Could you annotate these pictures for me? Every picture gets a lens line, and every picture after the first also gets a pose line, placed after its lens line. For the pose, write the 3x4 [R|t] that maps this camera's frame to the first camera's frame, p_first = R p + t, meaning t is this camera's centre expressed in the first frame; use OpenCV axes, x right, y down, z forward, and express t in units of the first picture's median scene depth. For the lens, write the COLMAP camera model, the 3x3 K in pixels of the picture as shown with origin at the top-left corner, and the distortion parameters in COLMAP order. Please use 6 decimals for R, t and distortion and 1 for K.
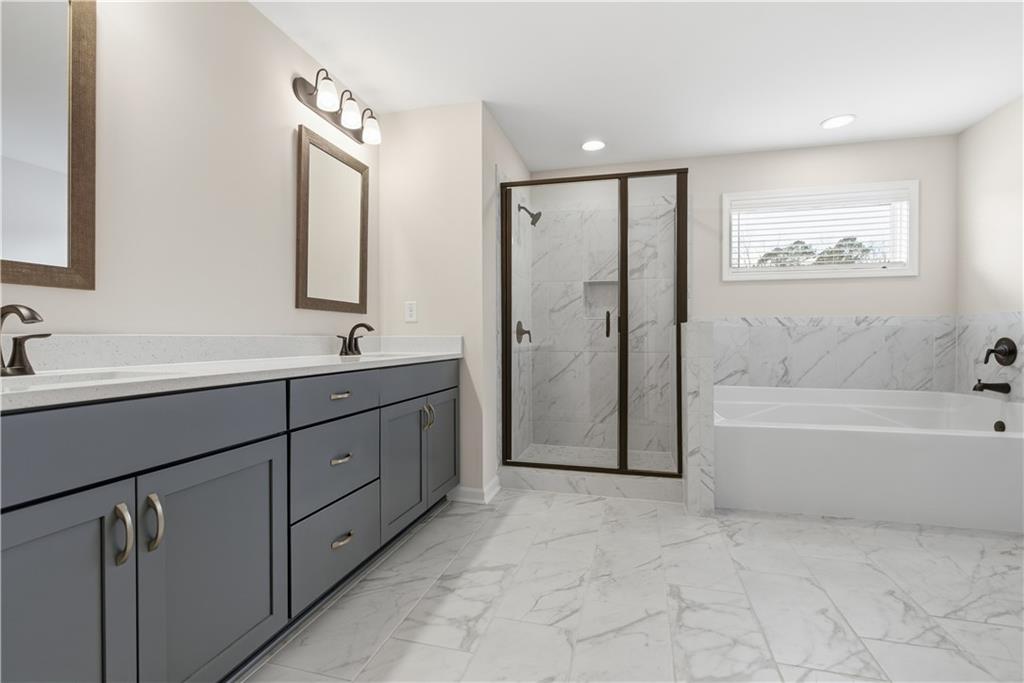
lens RADIAL K [[459.6, 0, 509.5], [0, 459.6, 340.6], [0, 0, 1]] dist [-0.008565, 0.002827]
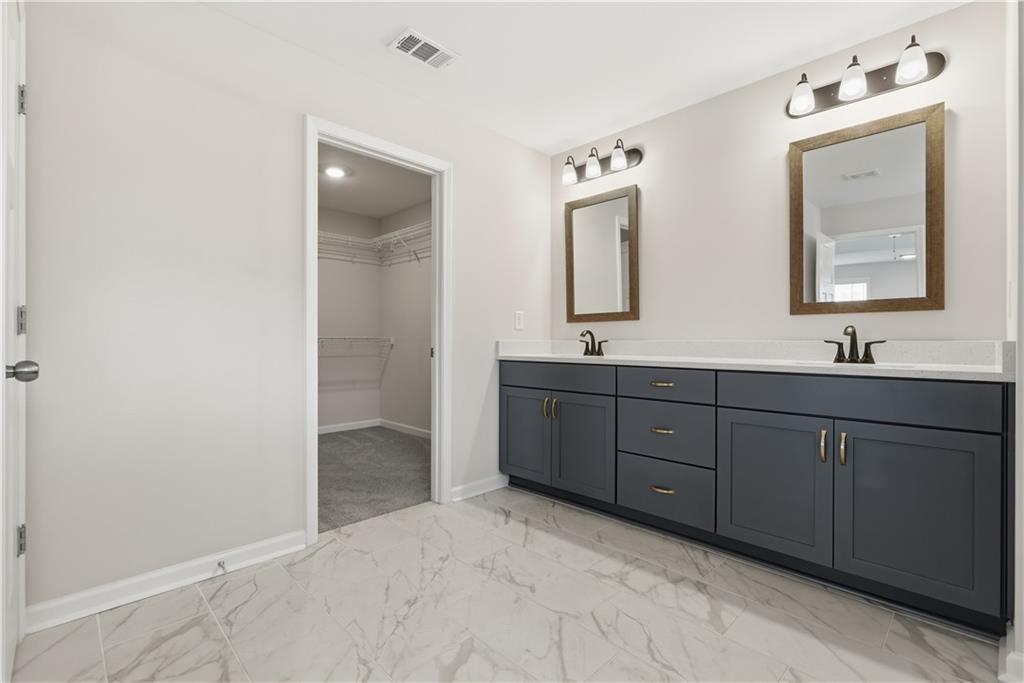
lens RADIAL K [[459.6, 0, 520.6], [0, 459.6, 342.1], [0, 0, 1]] dist [-0.008565, 0.002827]
pose [[-0.481038, 0.001783, -0.876698, 0.761725], [-0.007997, 0.999947, 0.006422, -0.009312], [0.876663, 0.010100, -0.480999, 0.940799]]
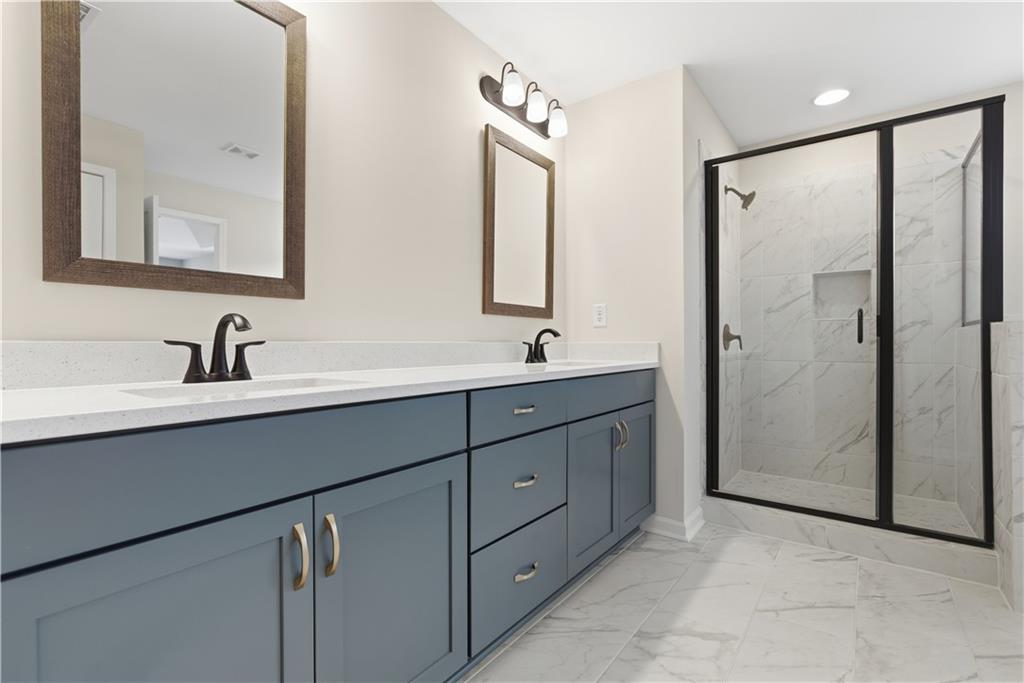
lens RADIAL K [[459.6, 0, 514.8], [0, 459.6, 345.1], [0, 0, 1]] dist [-0.008565, 0.002827]
pose [[0.927366, 0.000335, -0.374156, -0.038673], [-0.001500, 0.999995, -0.002822, -0.001893], [0.374153, 0.003178, 0.927361, 0.122936]]
